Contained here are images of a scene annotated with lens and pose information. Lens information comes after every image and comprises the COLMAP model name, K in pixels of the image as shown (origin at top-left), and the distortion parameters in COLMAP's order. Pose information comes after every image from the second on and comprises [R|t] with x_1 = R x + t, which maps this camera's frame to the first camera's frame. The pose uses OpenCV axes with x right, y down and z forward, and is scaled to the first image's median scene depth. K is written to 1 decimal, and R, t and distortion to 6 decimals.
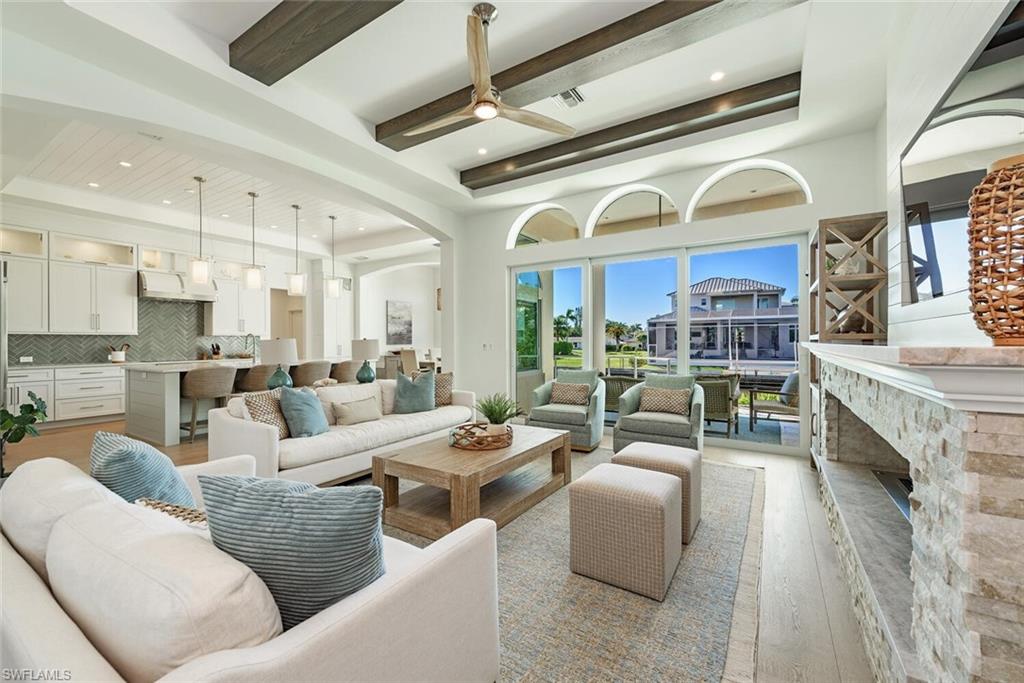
lens RADIAL K [[403.8, 0, 514.4], [0, 403.8, 343.9], [0, 0, 1]] dist [-0.001248, -0.000004]
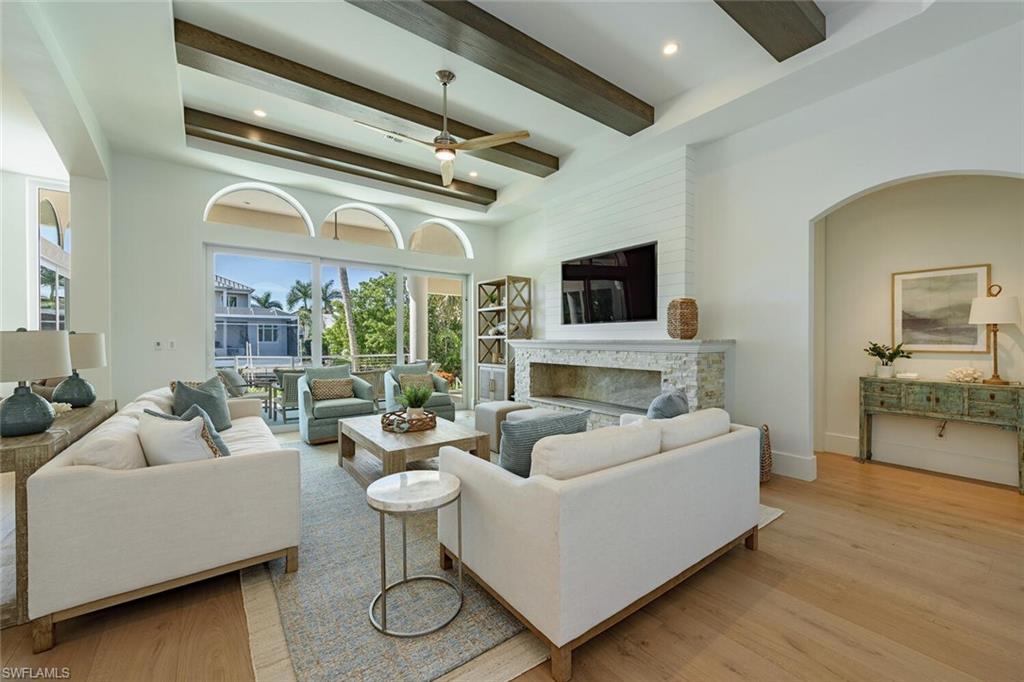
lens RADIAL K [[403.8, 0, 512.1], [0, 403.8, 341.7], [0, 0, 1]] dist [-0.001248, -0.000004]
pose [[0.360625, 0.002094, 0.932709, -0.554149], [0.001505, 0.999995, -0.002826, 0.004004], [-0.932710, 0.002423, 0.360620, 0.165650]]
